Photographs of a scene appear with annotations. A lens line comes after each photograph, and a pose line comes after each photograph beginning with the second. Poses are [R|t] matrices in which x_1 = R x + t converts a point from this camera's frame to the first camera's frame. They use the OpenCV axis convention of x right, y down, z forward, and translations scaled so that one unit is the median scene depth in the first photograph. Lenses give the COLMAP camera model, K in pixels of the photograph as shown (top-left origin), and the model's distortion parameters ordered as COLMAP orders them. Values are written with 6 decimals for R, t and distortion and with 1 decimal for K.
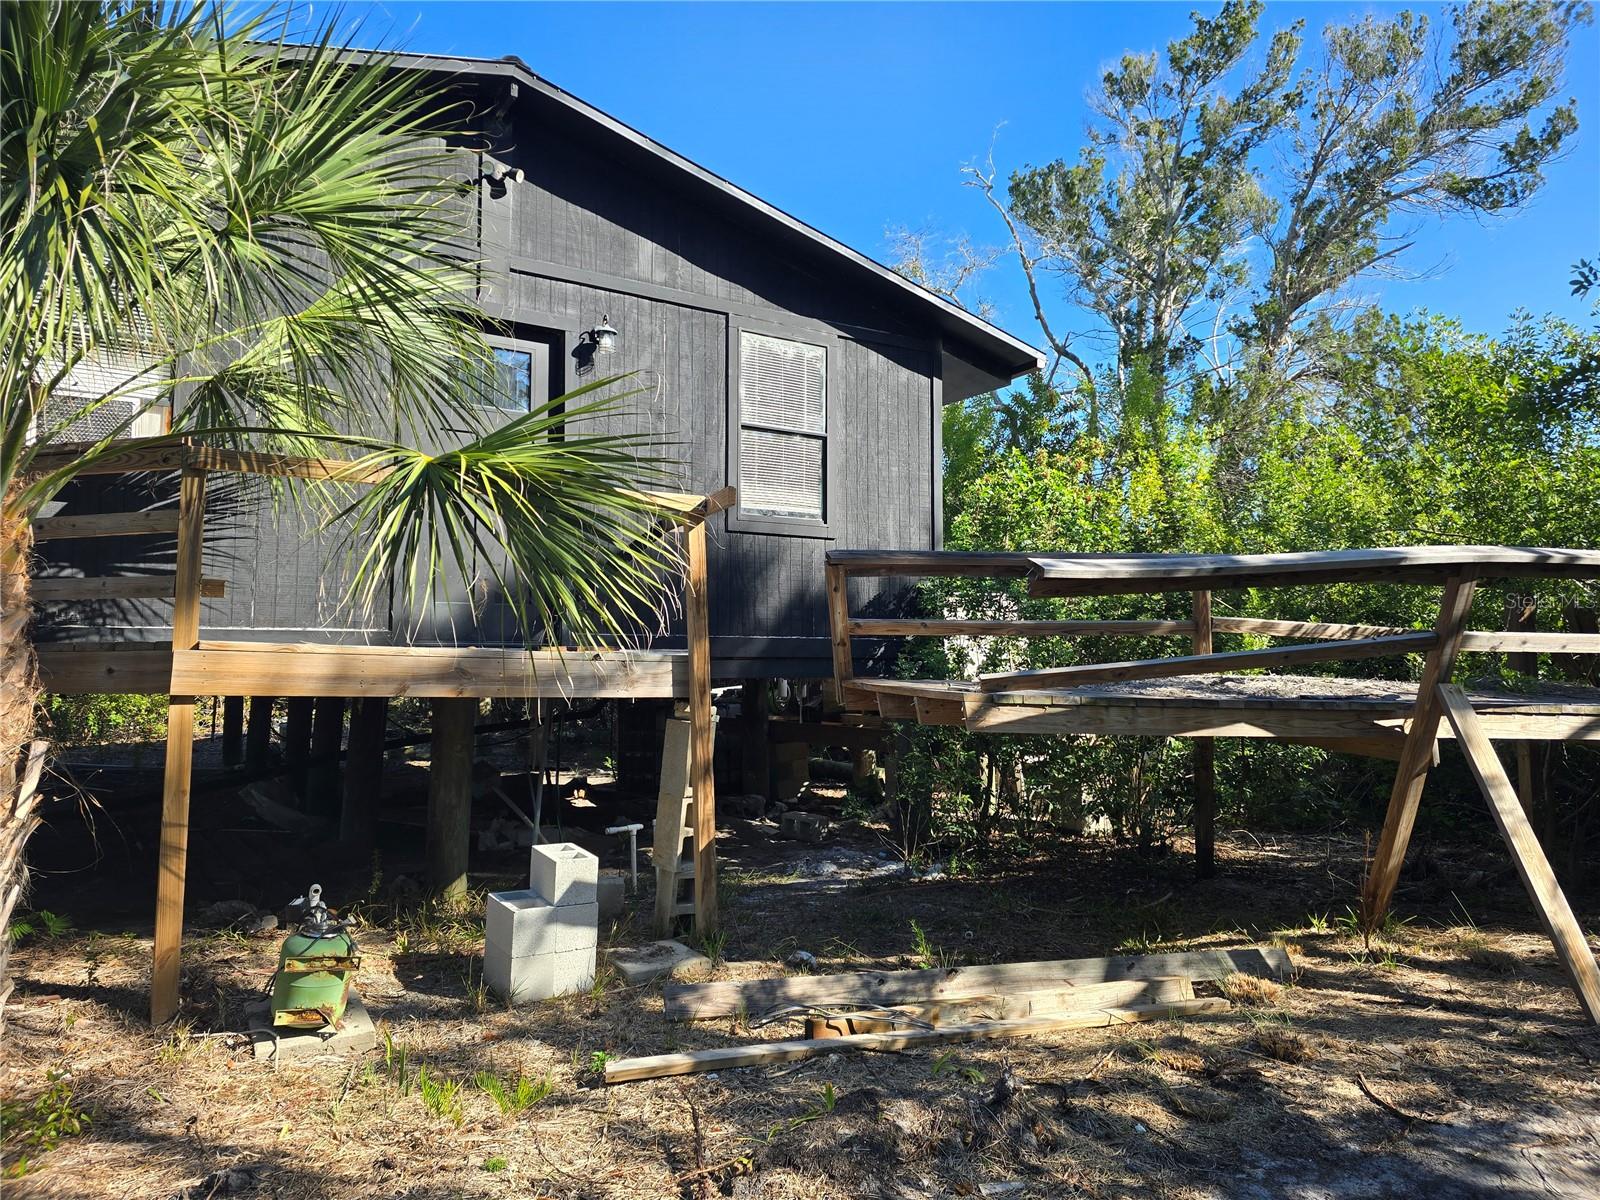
lens RADIAL K [[1065.0, 0, 799.7], [0, 1065.0, 606.6], [0, 0, 1]] dist [0.042662, -0.037117]
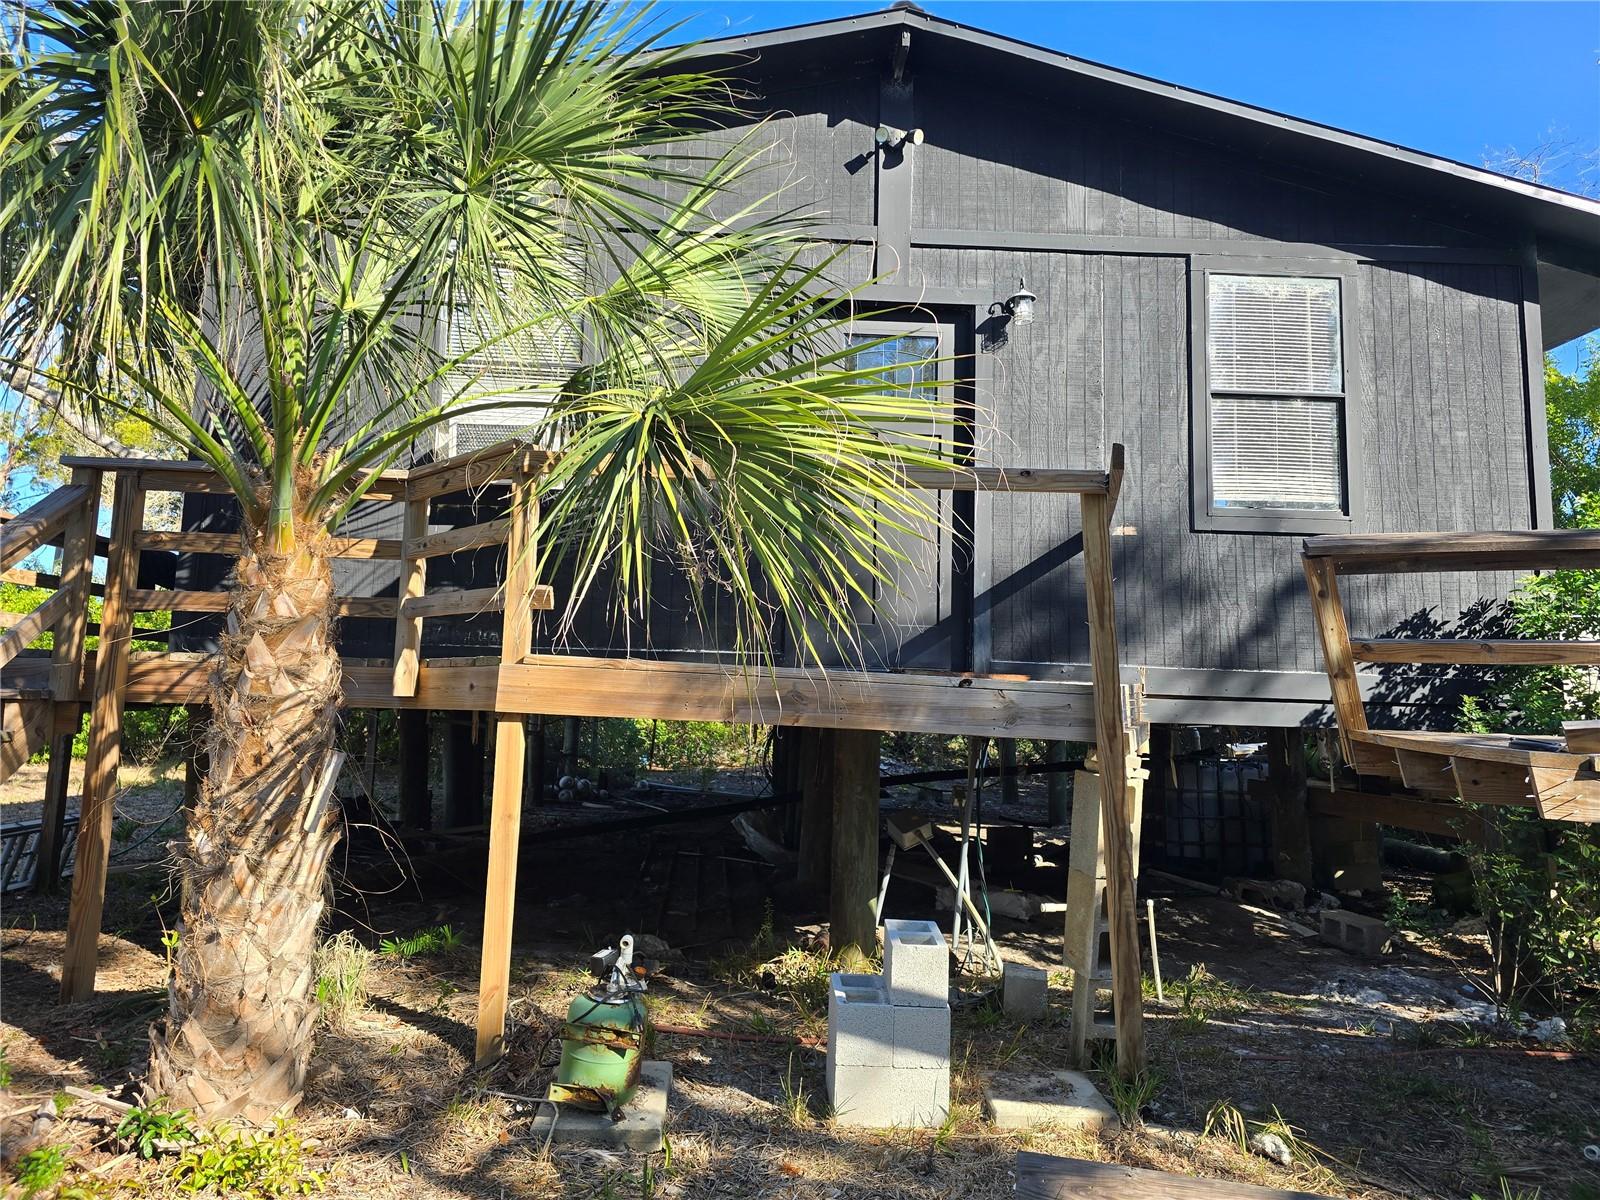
lens RADIAL K [[1065.0, 0, 800.3], [0, 1065.0, 587.7], [0, 0, 1]] dist [0.042662, -0.037117]
pose [[0.863972, -0.032487, -0.502491, 0.074701], [0.001207, 0.998047, -0.062452, 0.018666], [0.503539, 0.053350, 0.862324, 0.190533]]
